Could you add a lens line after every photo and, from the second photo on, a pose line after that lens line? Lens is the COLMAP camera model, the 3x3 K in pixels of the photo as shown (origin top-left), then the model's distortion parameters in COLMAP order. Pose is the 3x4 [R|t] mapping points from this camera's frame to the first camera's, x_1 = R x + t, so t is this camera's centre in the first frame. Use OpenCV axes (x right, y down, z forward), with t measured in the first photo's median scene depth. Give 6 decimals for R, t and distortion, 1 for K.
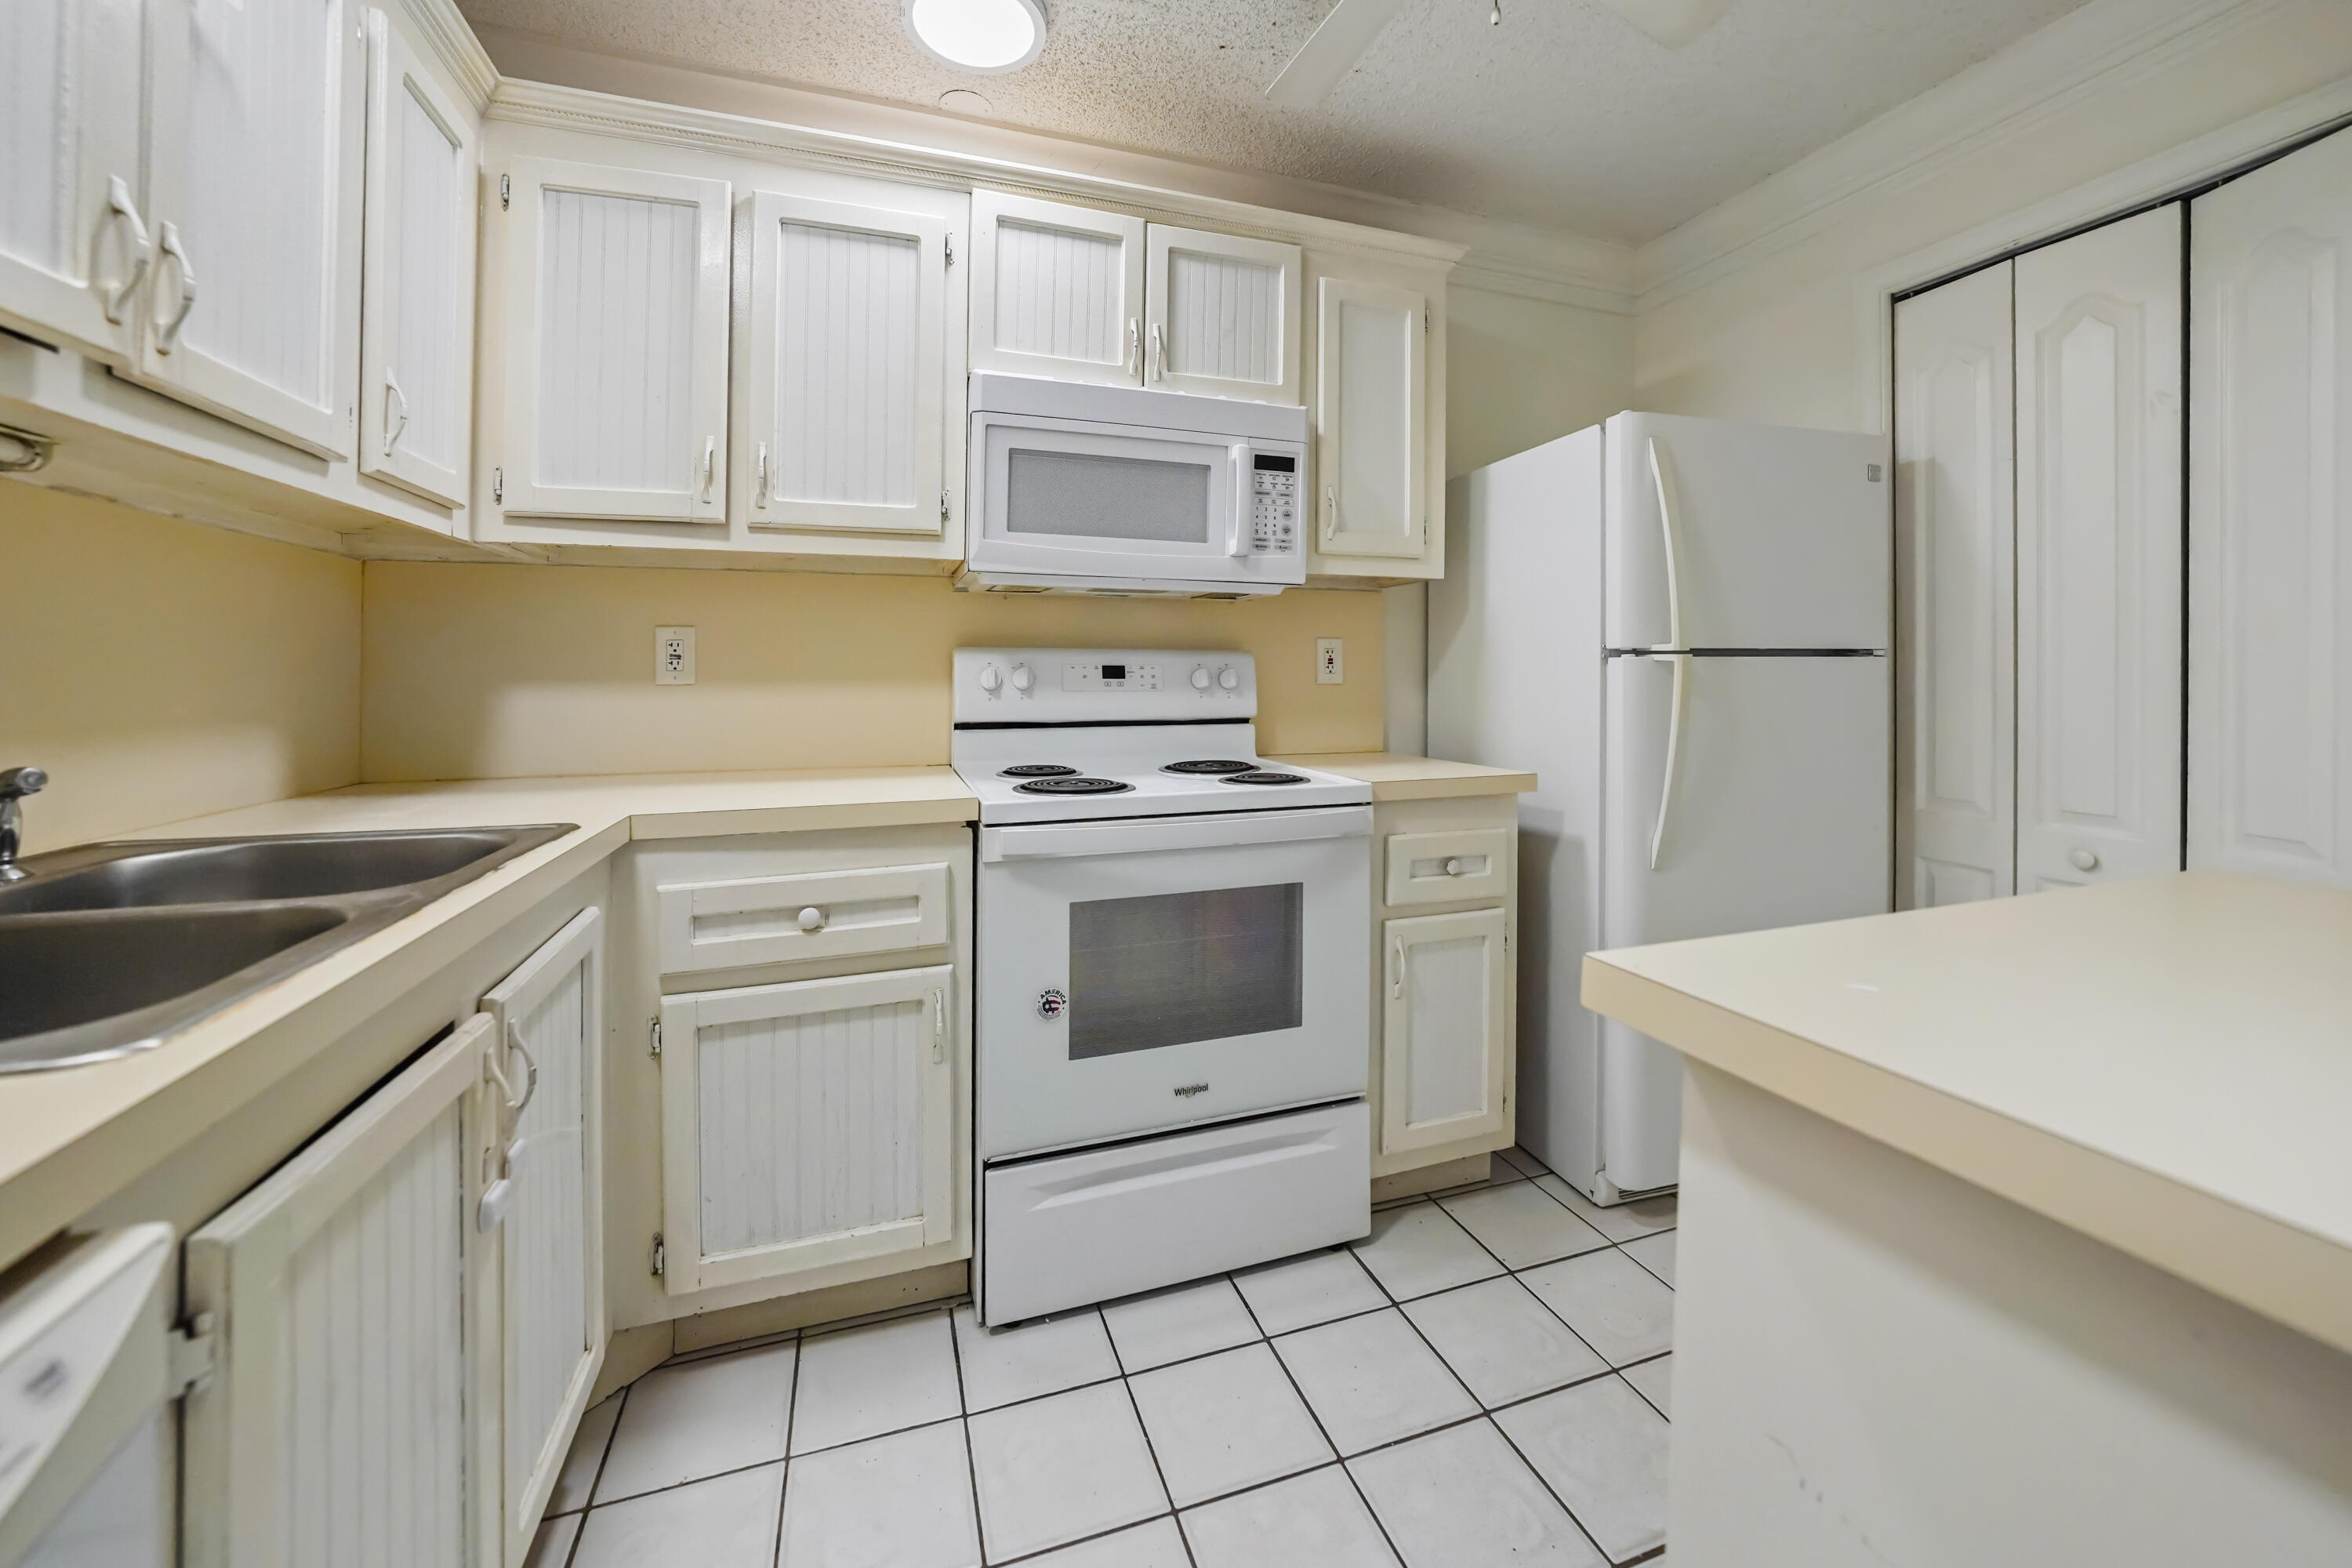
lens RADIAL K [[862.2, 0, 1171.5], [0, 862.2, 678.1], [0, 0, 1]] dist [-0.018859, 0.002590]
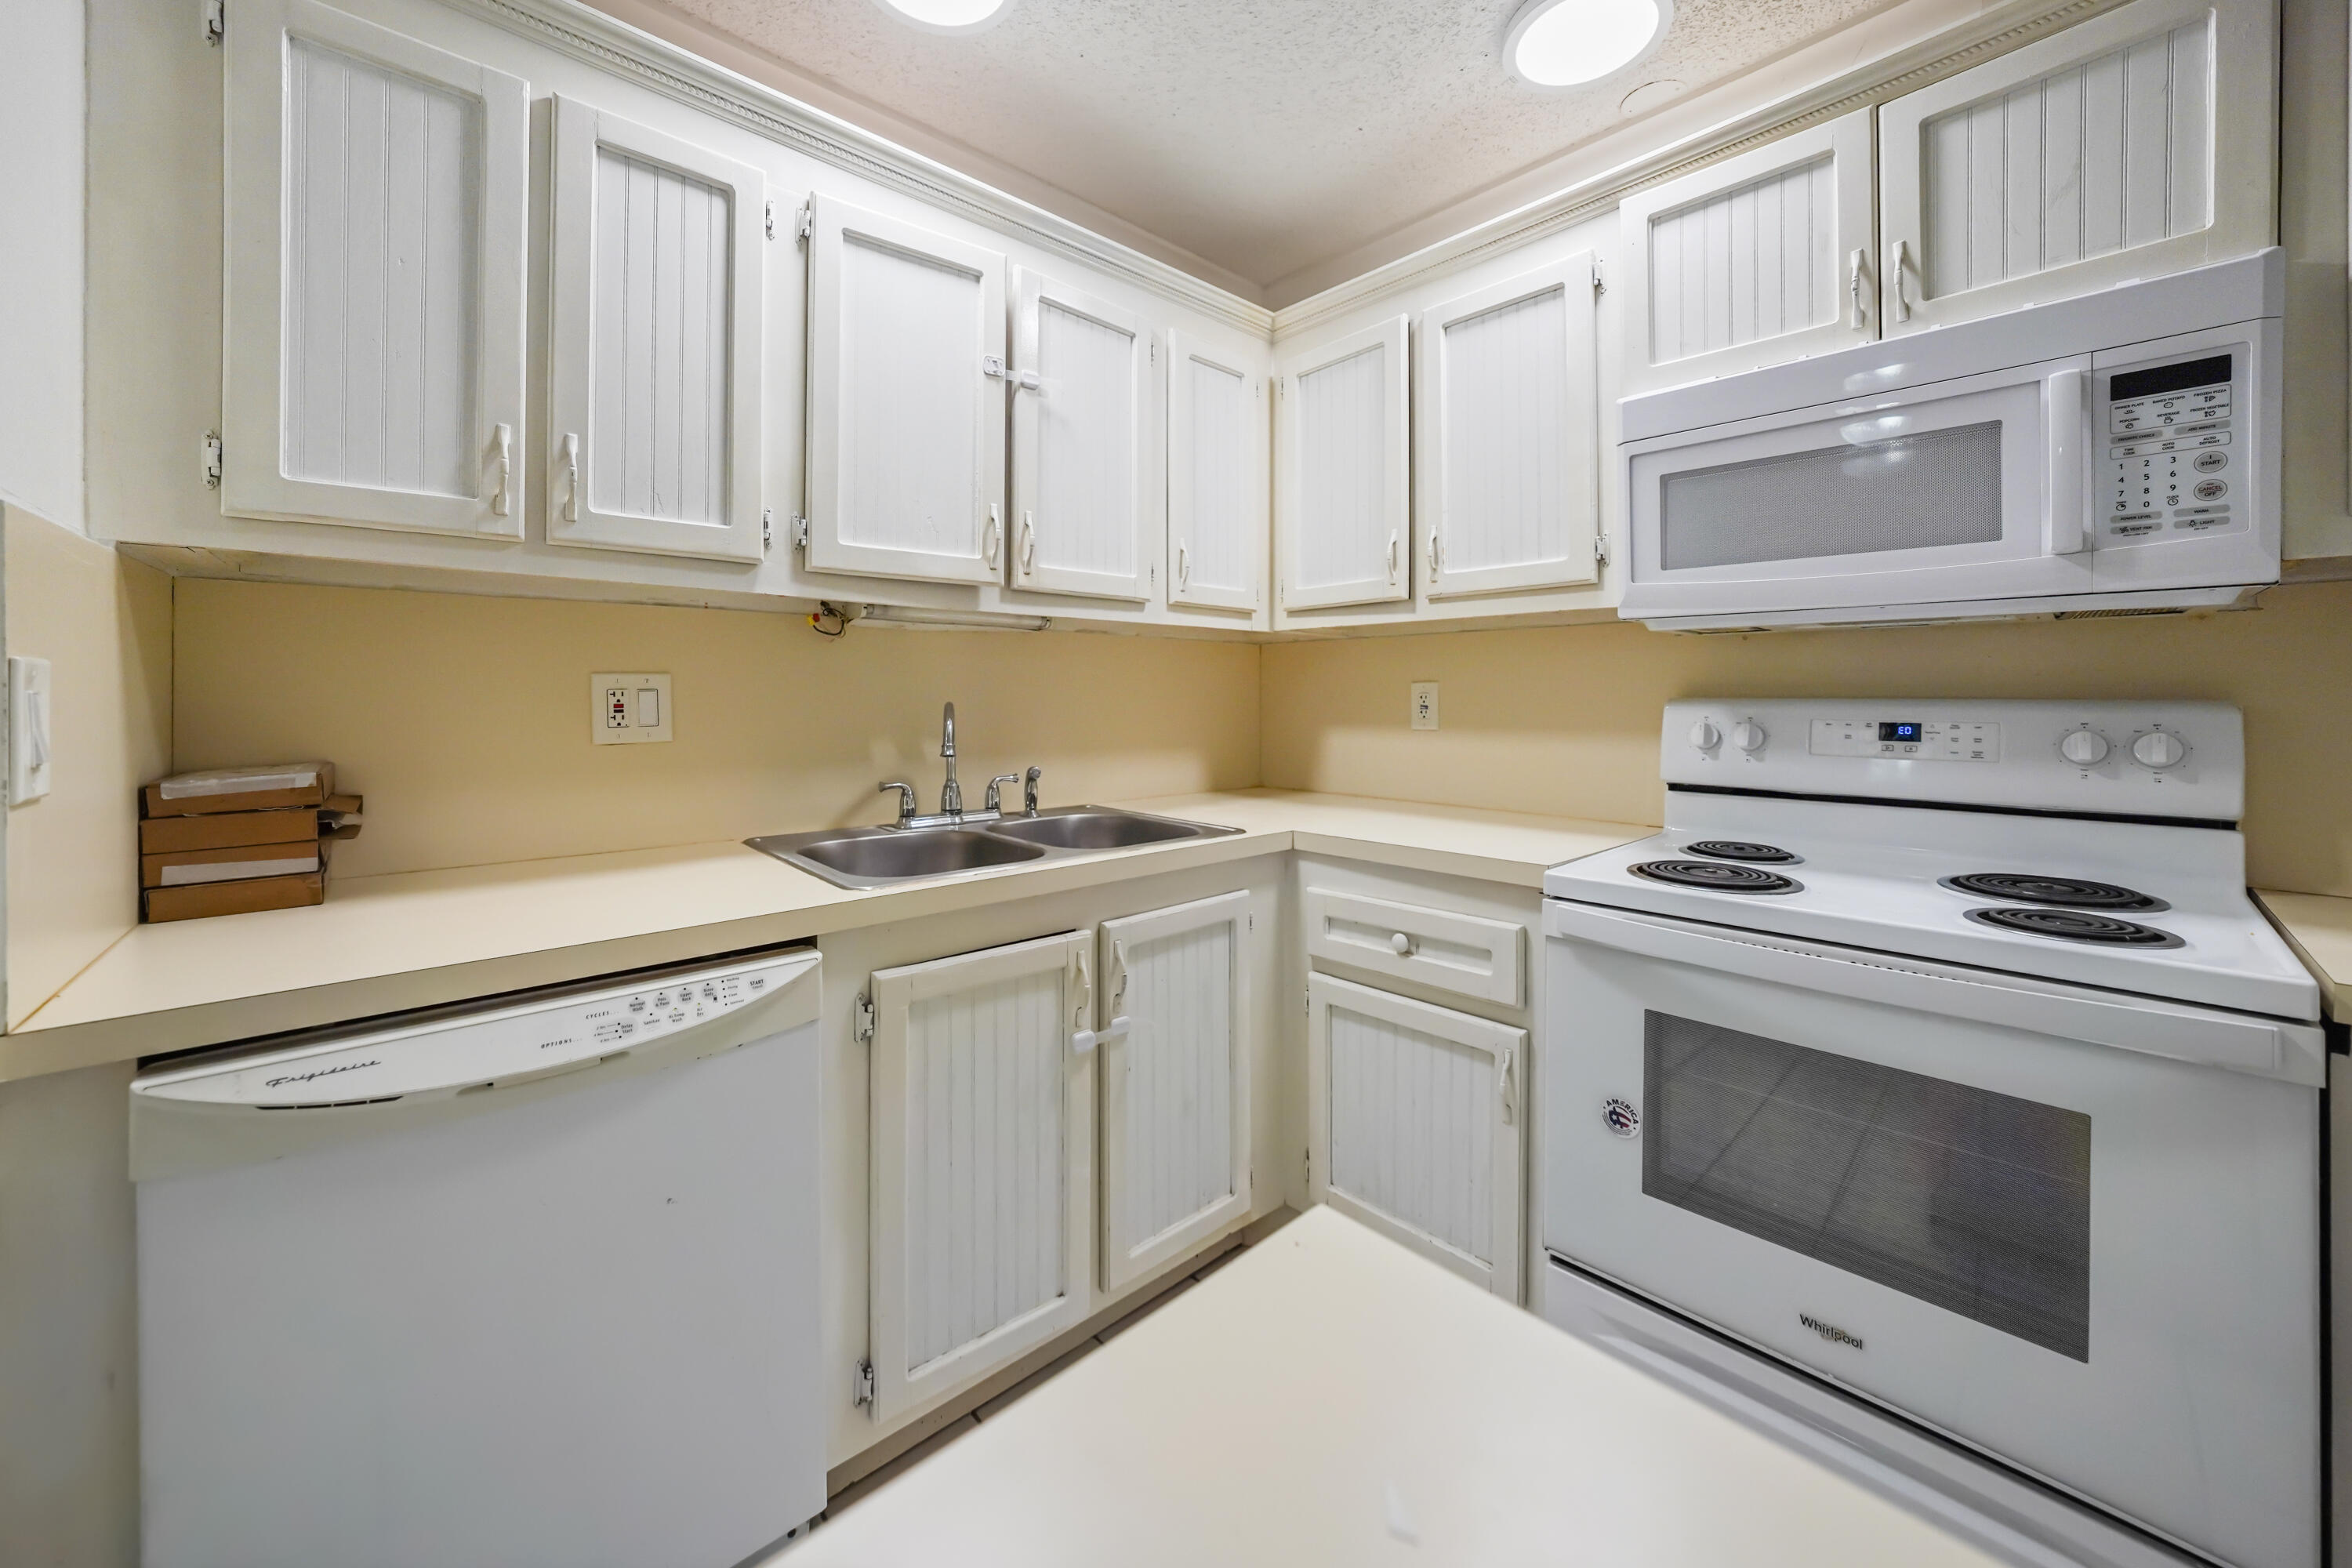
lens RADIAL K [[862.2, 0, 1217.5], [0, 862.2, 699.8], [0, 0, 1]] dist [-0.018859, 0.002590]
pose [[0.432232, 0.006447, -0.901739, 0.387637], [-0.010363, 0.999944, 0.002181, -0.034851], [0.901703, 0.008402, 0.432275, 0.211321]]
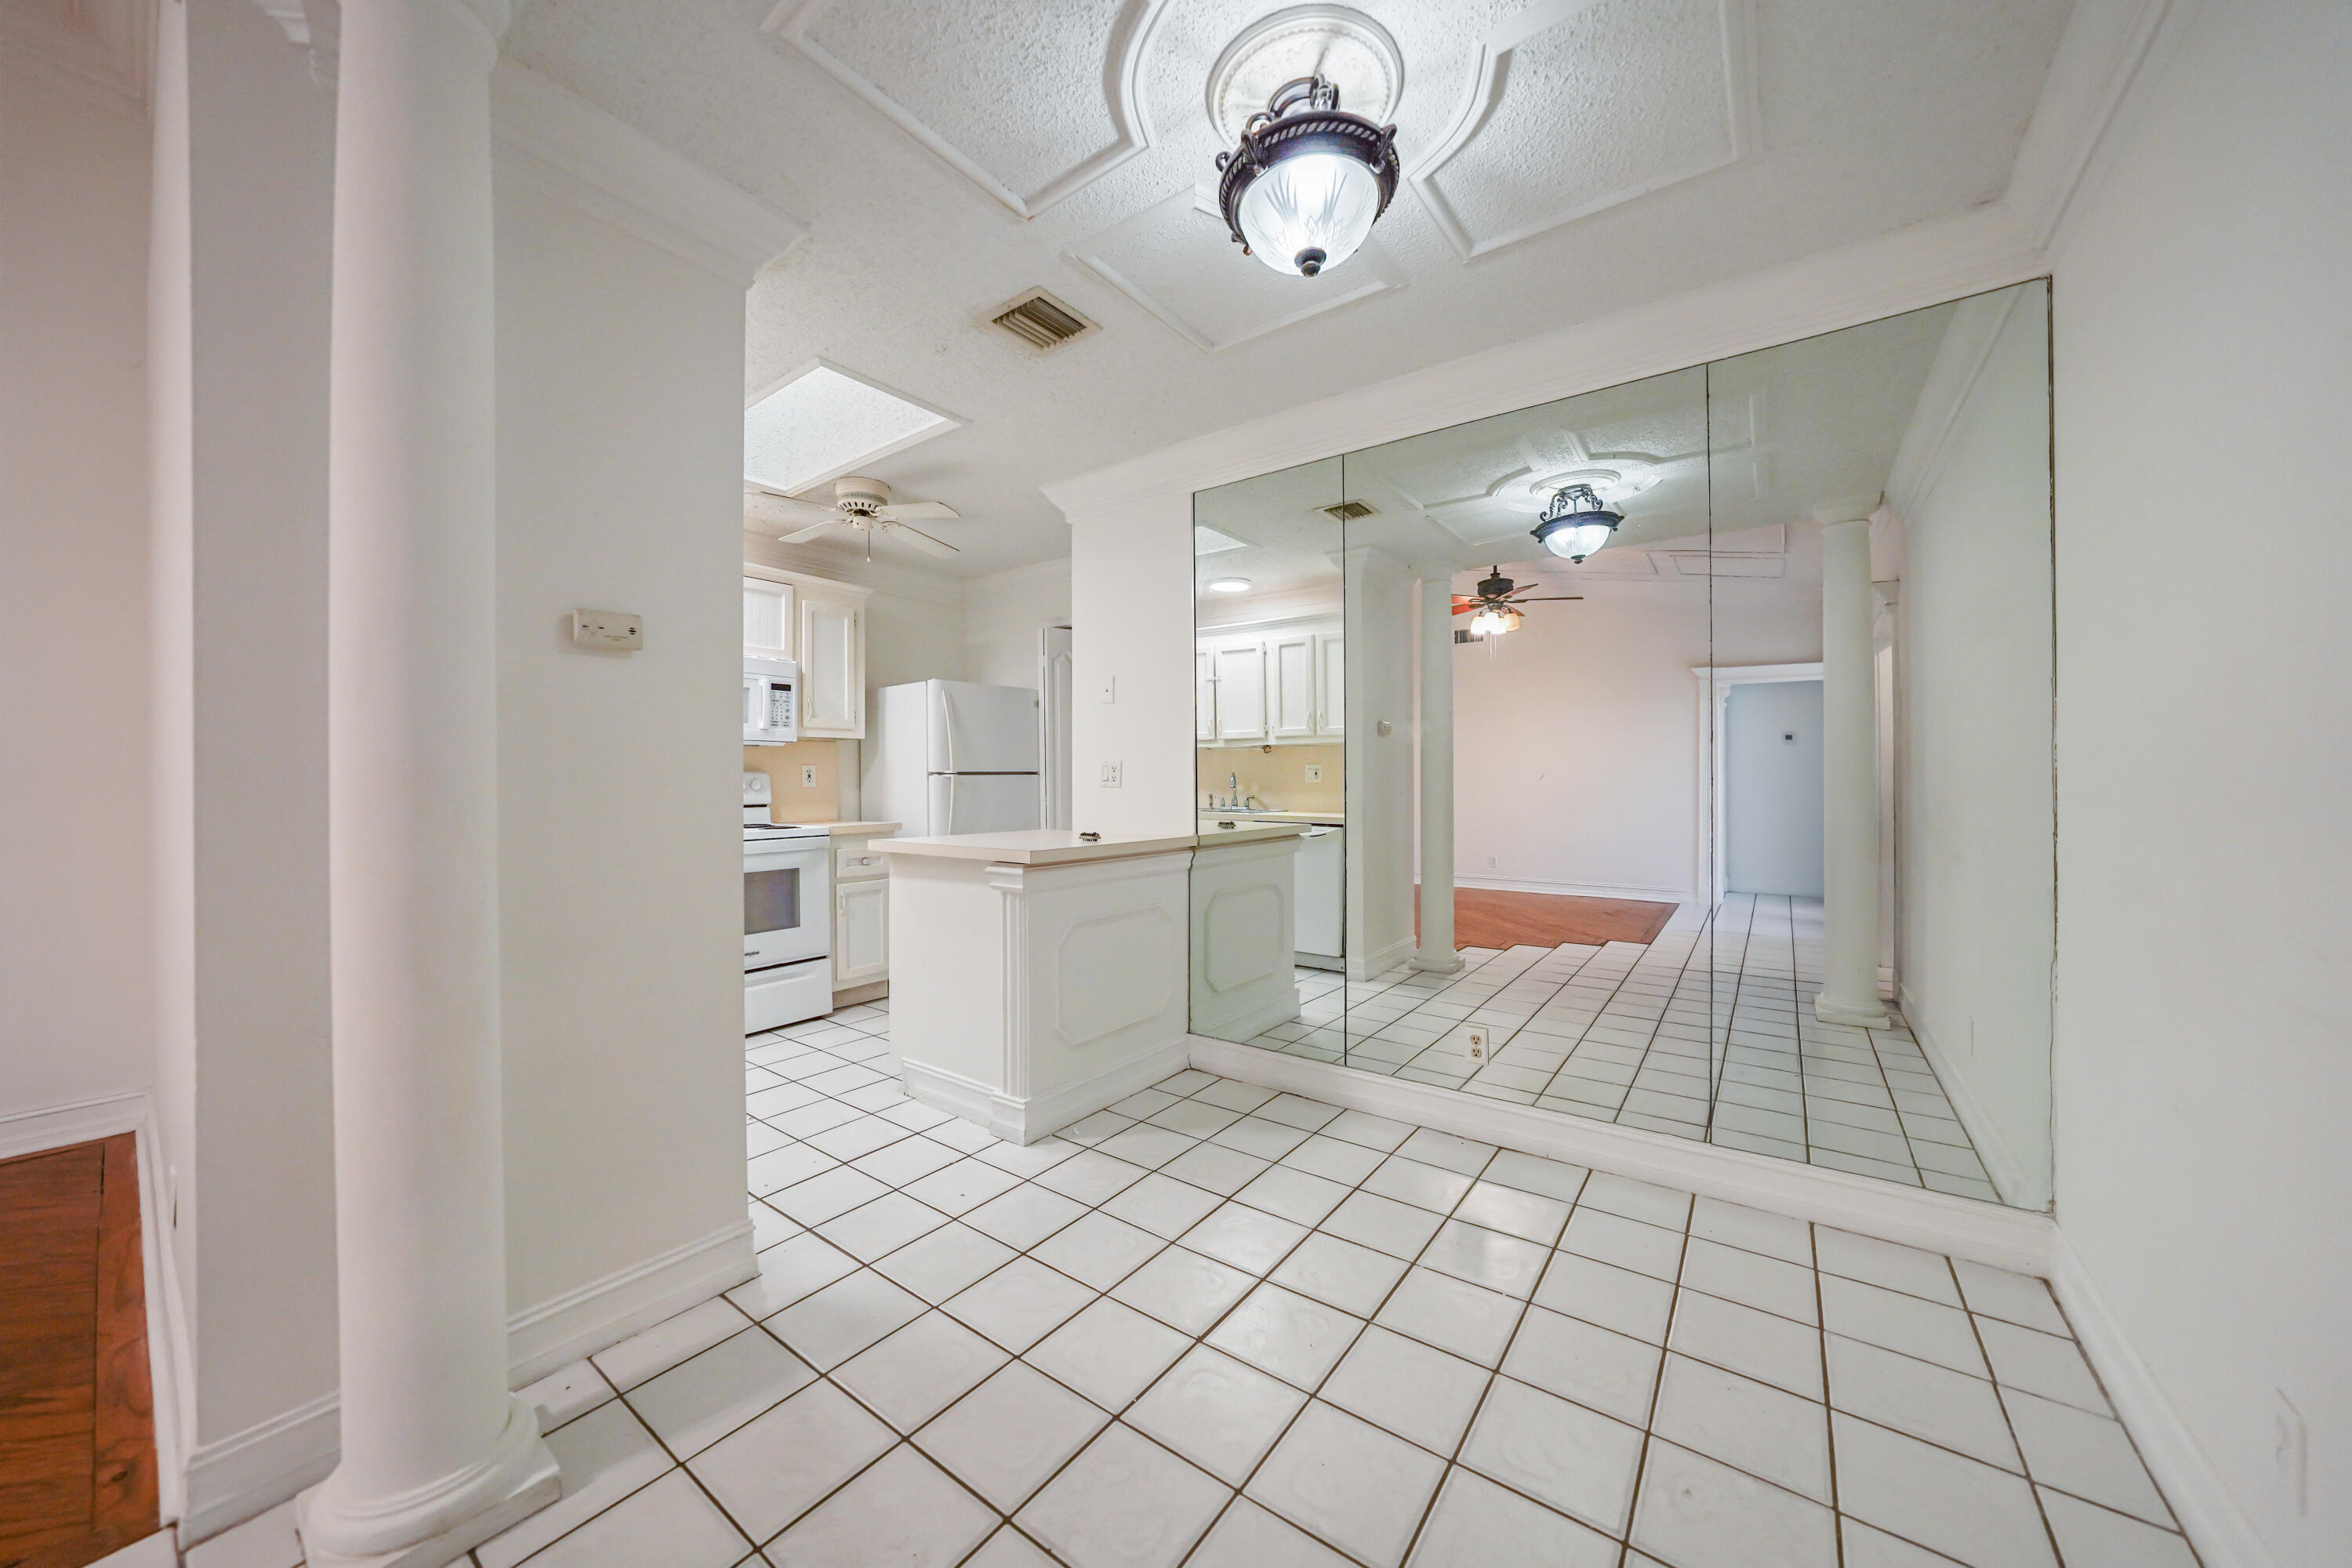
lens RADIAL K [[803.1, 0, 1179.0], [0, 803.1, 803.8], [0, 0, 1]] dist [-0.006360, -0.000134]
pose [[0.817225, -0.018733, 0.576014, -0.260756], [0.005242, 0.999672, 0.025074, 0.003606], [-0.576294, -0.017472, 0.817055, -1.404249]]
